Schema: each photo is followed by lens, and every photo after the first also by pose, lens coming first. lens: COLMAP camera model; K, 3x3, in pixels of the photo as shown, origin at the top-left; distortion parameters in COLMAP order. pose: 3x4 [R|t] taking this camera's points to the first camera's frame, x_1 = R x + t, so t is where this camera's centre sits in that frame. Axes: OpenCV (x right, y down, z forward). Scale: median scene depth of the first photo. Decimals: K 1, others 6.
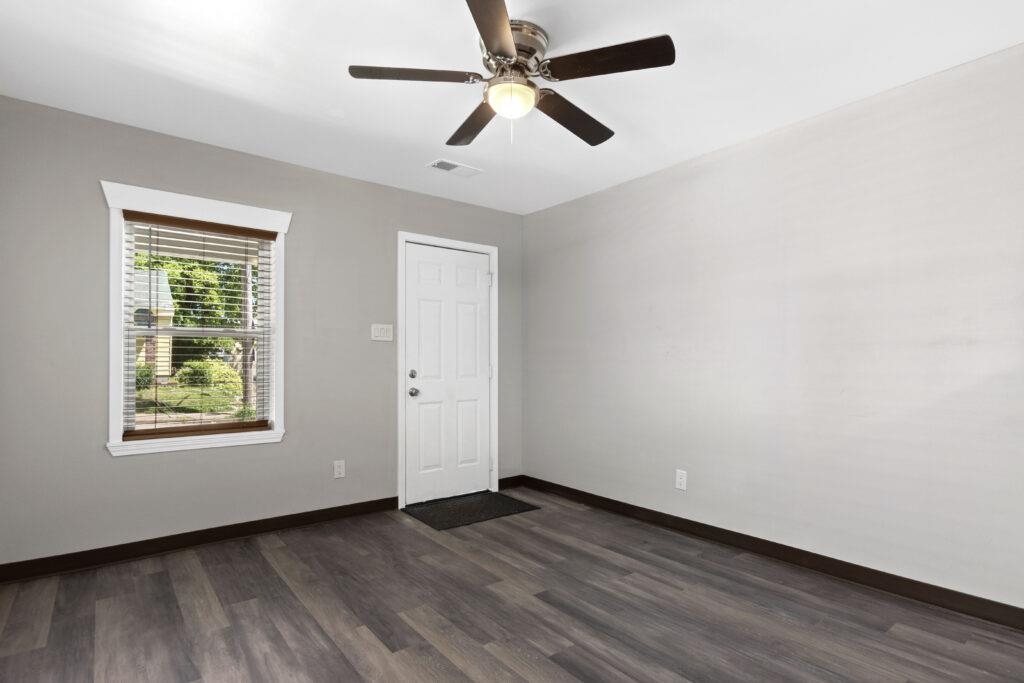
lens RADIAL K [[526.3, 0, 517.8], [0, 526.3, 342.6], [0, 0, 1]] dist [0.006433, -0.000627]
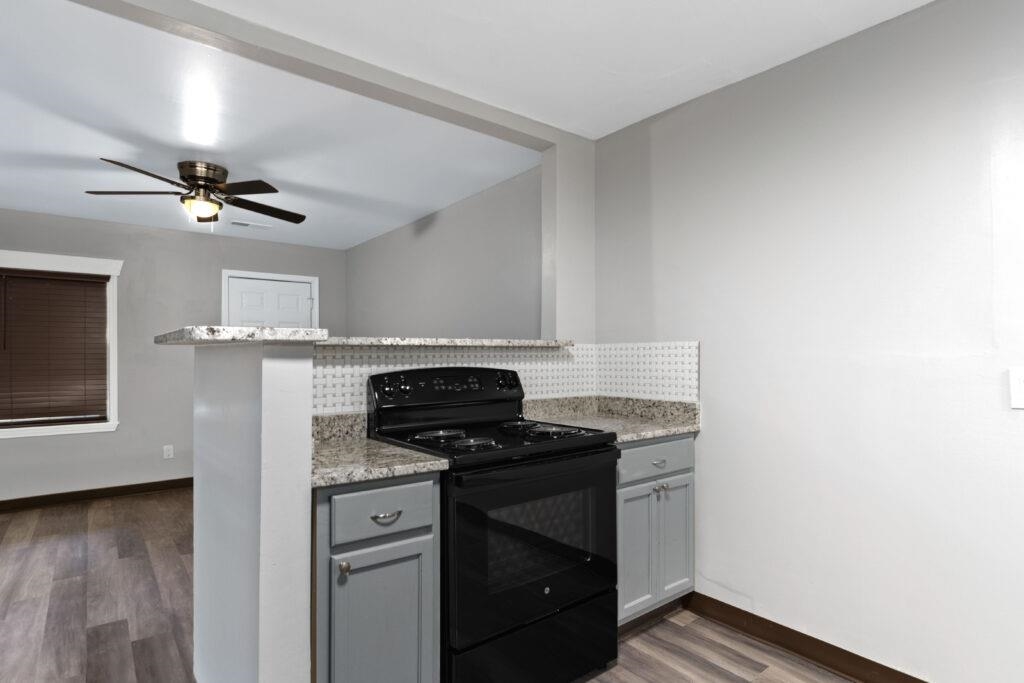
lens RADIAL K [[526.3, 0, 507.9], [0, 526.3, 344.8], [0, 0, 1]] dist [0.006433, -0.000627]
pose [[0.999845, 0.001071, 0.017596, 0.530391], [-0.001361, 0.999864, 0.016442, -0.056476], [-0.017576, -0.016463, 0.999710, -0.363728]]
